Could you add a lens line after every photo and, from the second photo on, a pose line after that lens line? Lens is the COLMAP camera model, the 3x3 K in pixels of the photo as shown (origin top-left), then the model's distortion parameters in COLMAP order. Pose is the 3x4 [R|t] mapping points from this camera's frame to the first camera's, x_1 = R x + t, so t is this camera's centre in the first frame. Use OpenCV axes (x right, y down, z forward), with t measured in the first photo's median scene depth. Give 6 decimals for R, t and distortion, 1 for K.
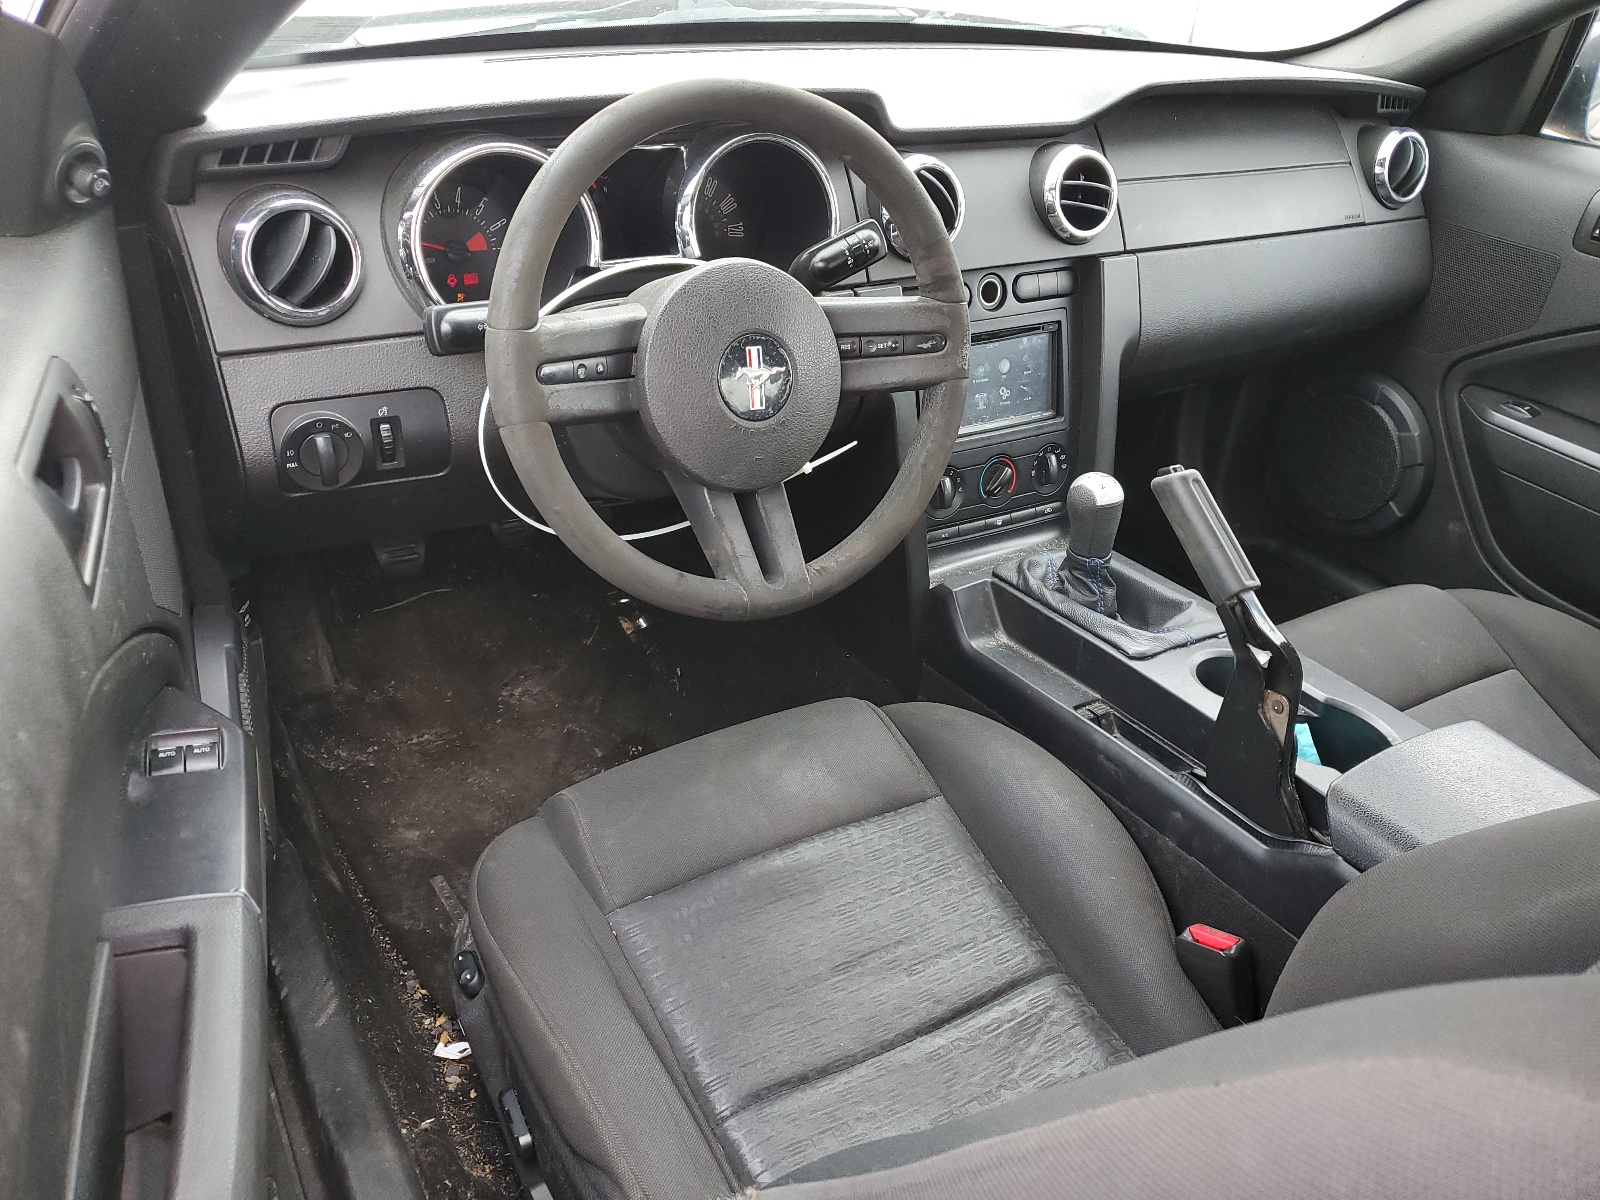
lens RADIAL K [[1304.3, 0, 801.7], [0, 1304.3, 597.5], [0, 0, 1]] dist [0.001523, -0.002769]
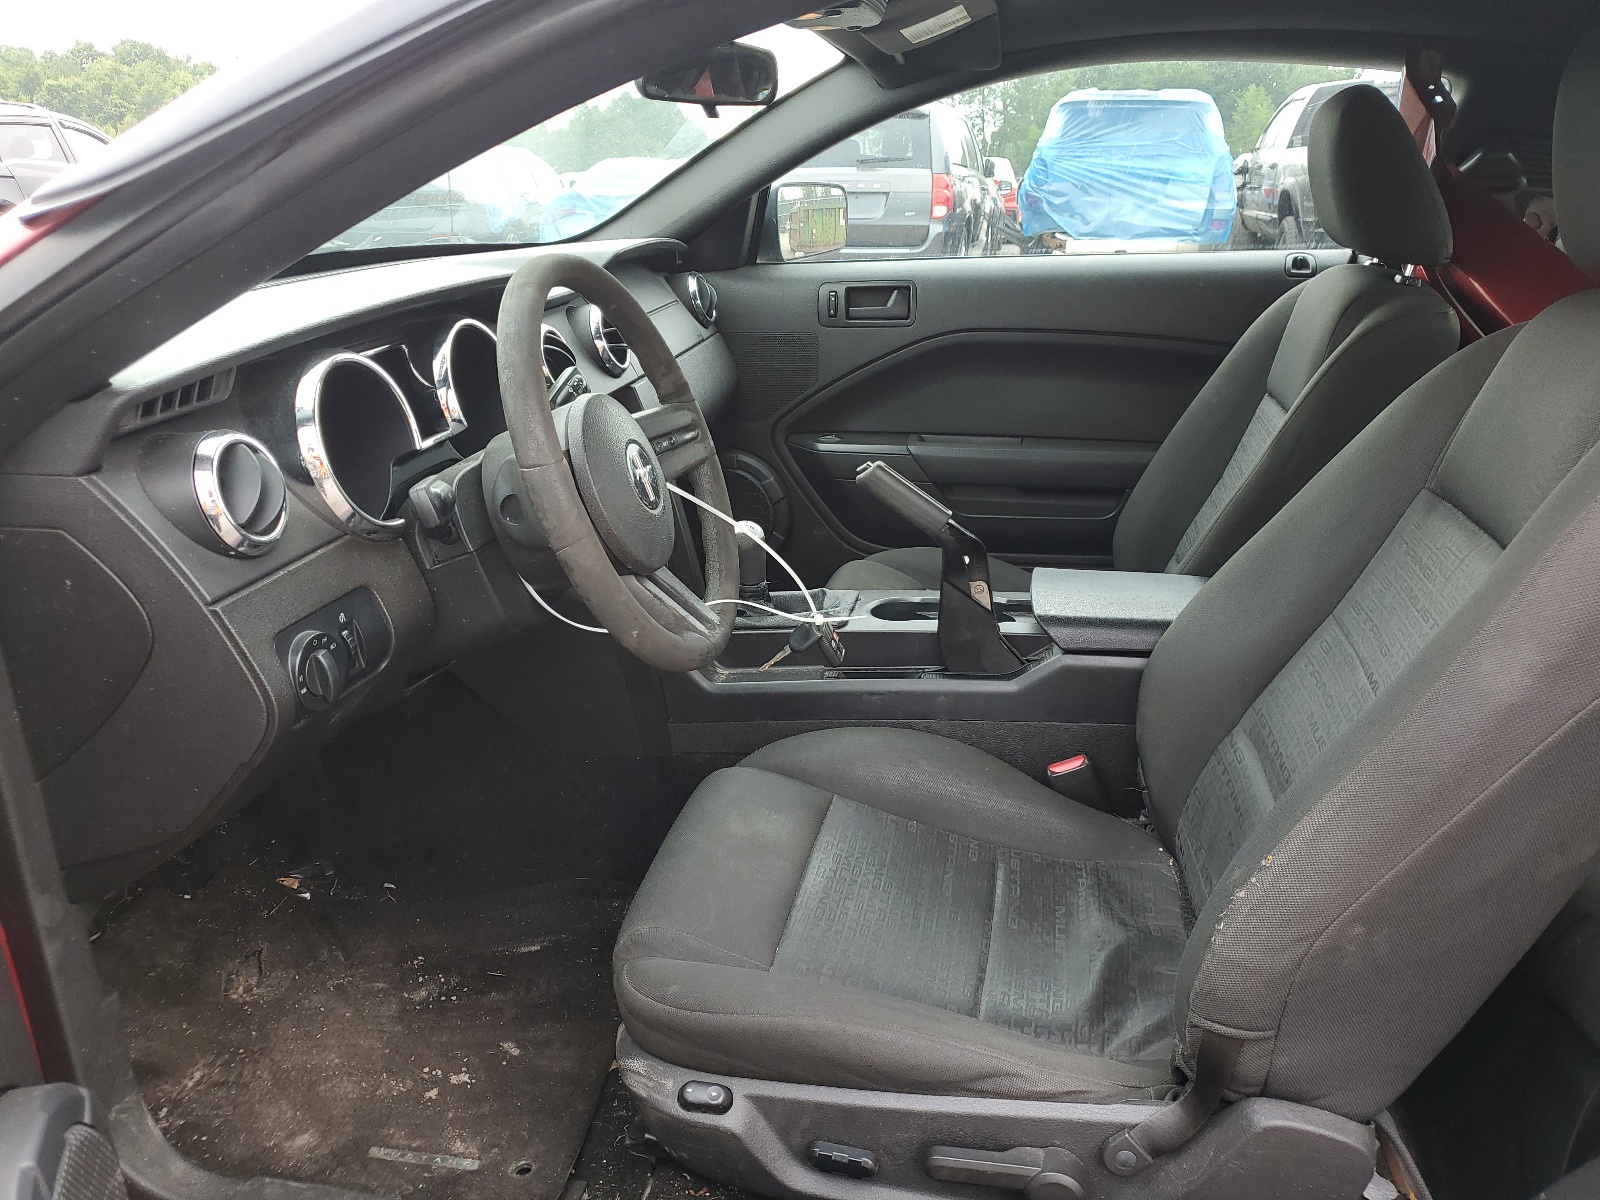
lens RADIAL K [[1304.3, 0, 802.0], [0, 1304.3, 601.7], [0, 0, 1]] dist [0.001523, -0.002769]
pose [[0.649911, -0.323700, 0.687630, -0.749195], [0.442965, 0.896532, 0.003372, 0.000225], [-0.617574, 0.302404, 0.726054, 0.039965]]
